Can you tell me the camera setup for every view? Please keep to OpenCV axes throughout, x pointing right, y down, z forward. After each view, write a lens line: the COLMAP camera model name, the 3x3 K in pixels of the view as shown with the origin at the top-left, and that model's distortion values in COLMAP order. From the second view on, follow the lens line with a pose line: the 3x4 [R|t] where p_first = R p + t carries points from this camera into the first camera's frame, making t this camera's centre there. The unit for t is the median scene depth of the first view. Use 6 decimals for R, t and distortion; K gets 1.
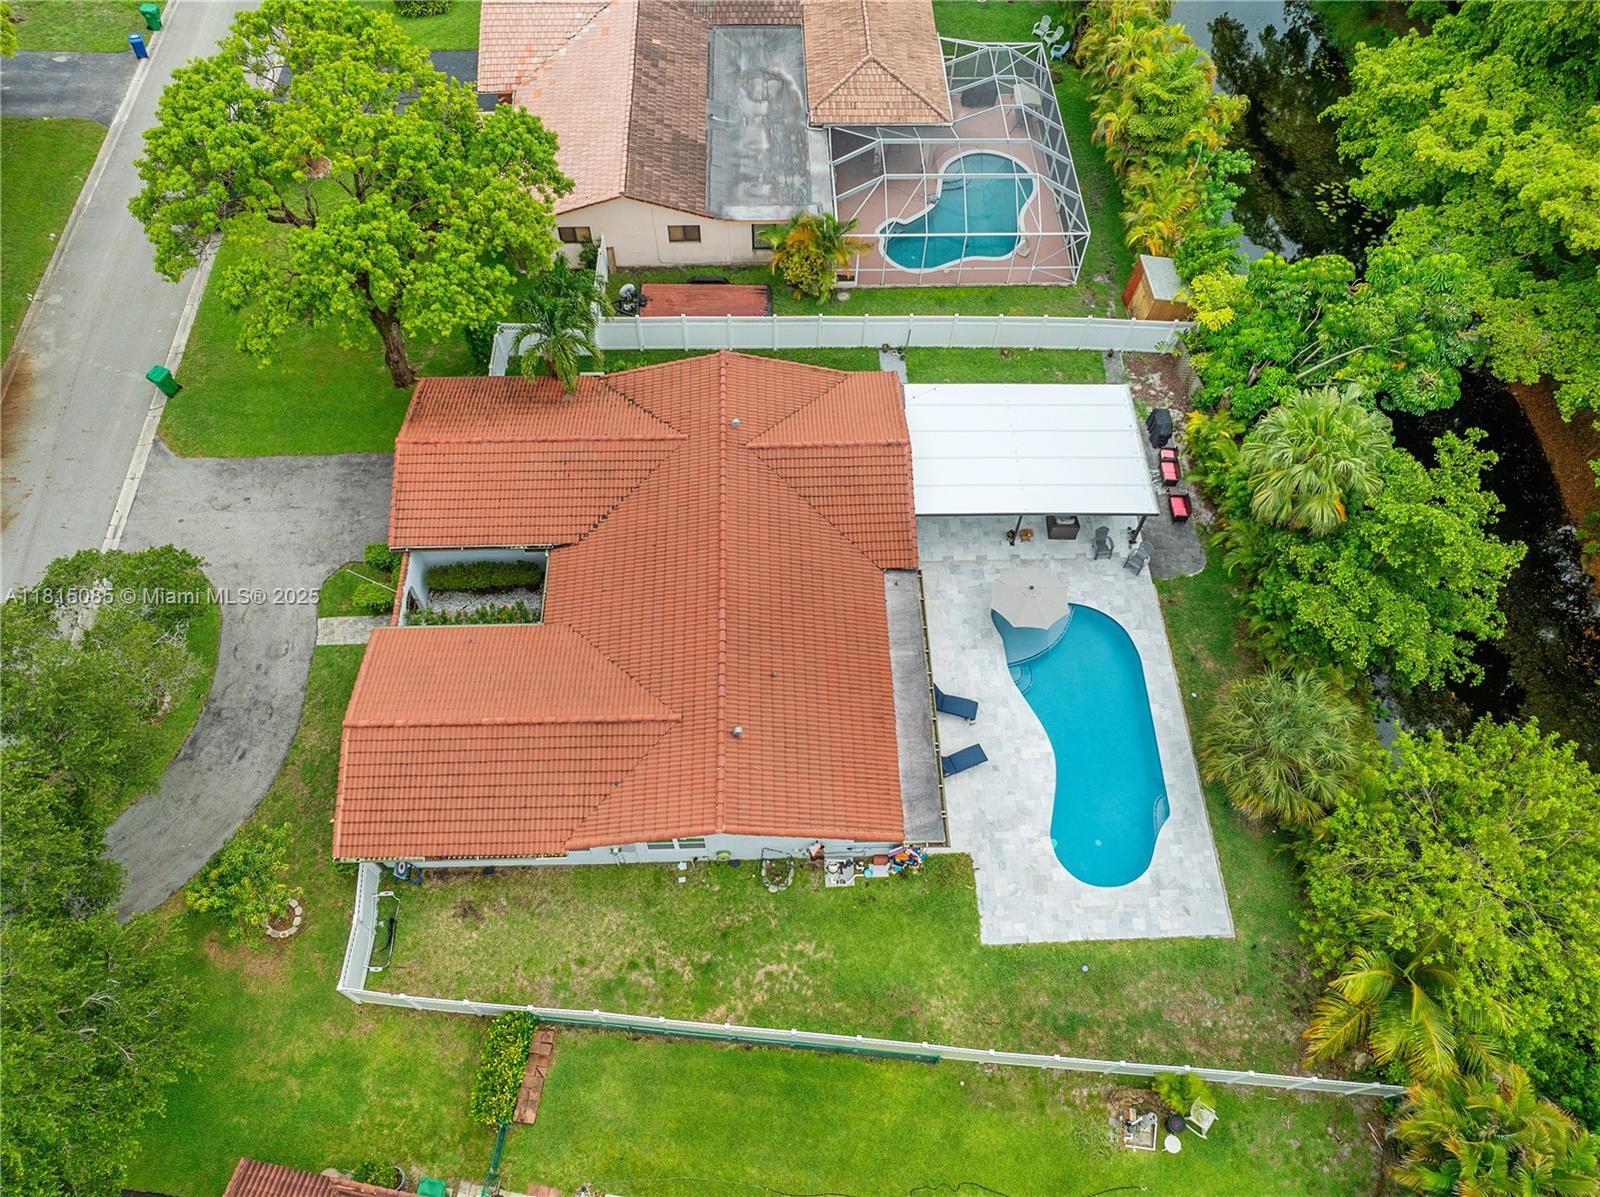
lens RADIAL K [[1196.8, 0, 803.6], [0, 1196.8, 536.1], [0, 0, 1]] dist [-0.046662, -0.003871]
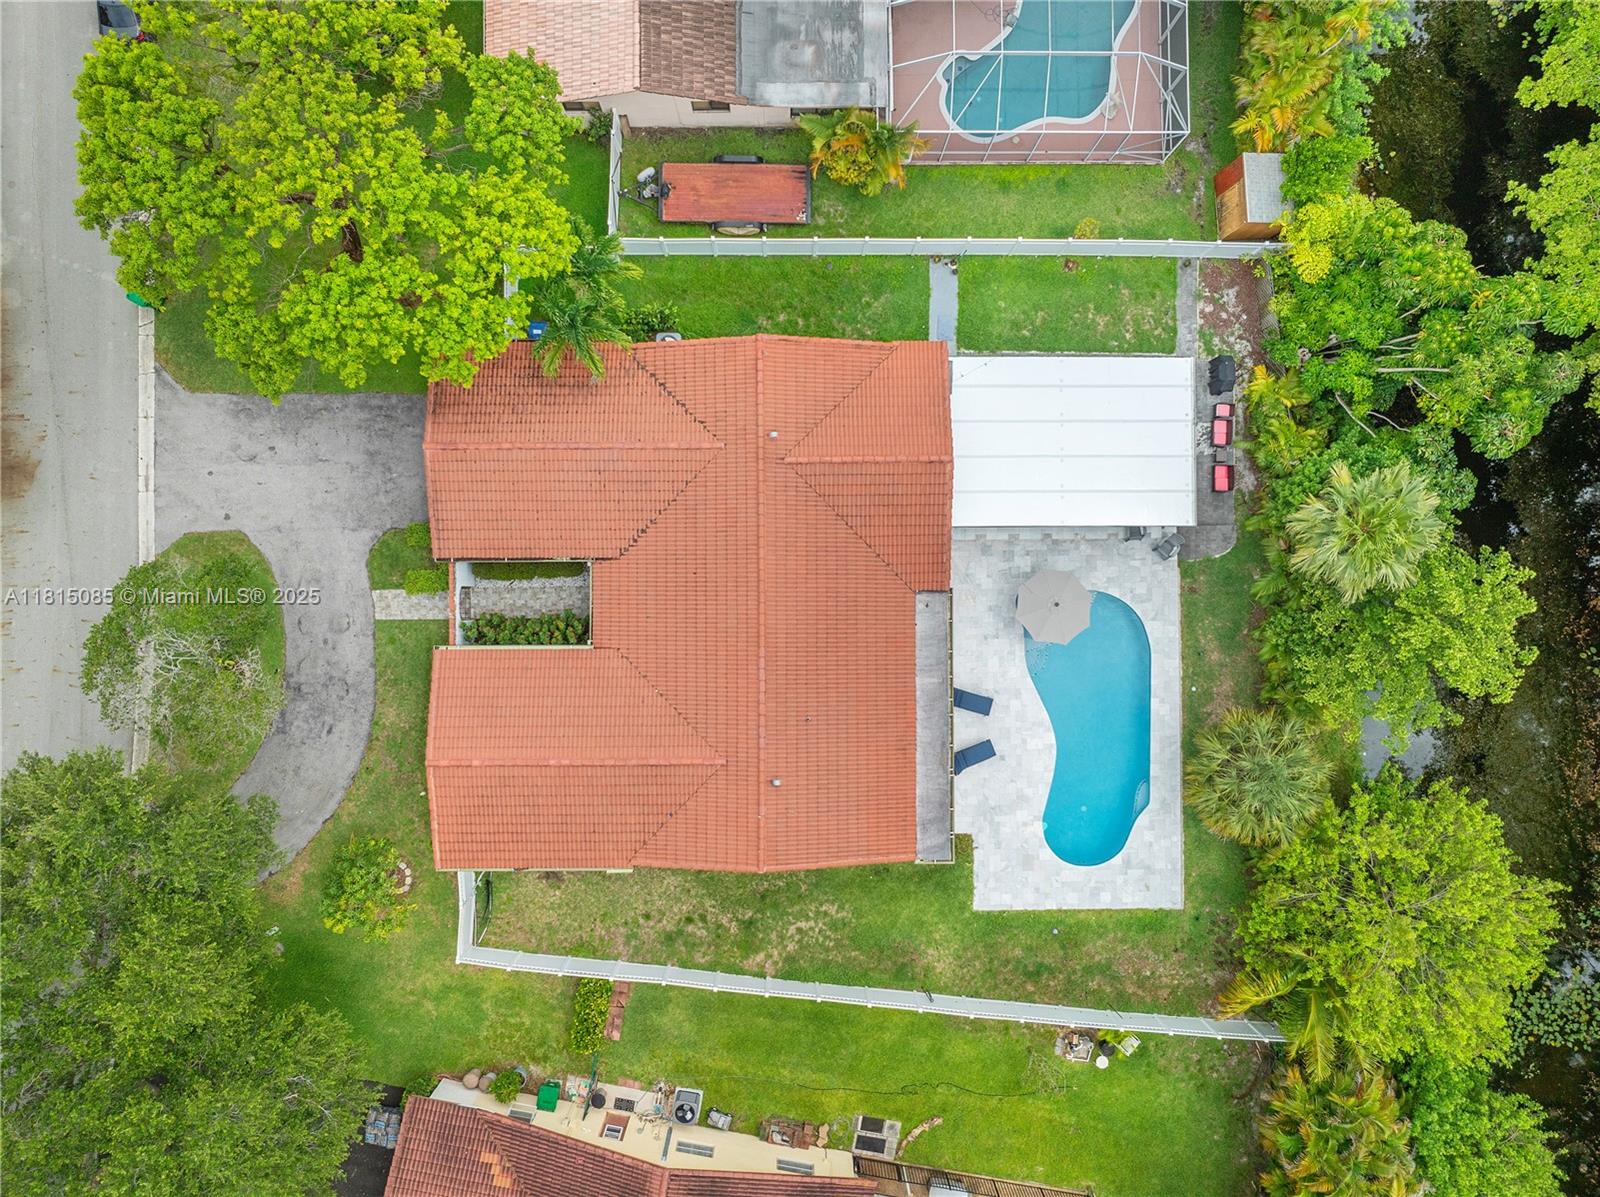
lens RADIAL K [[1239.4, 0, 804.4], [0, 1239.4, 585.5], [0, 0, 1]] dist [-0.024961, -0.010033]
pose [[0.999591, 0.028581, -0.000892, -0.030106], [-0.023471, 0.837903, 0.545314, -0.583230], [0.016333, -0.545070, 0.838232, 0.106205]]
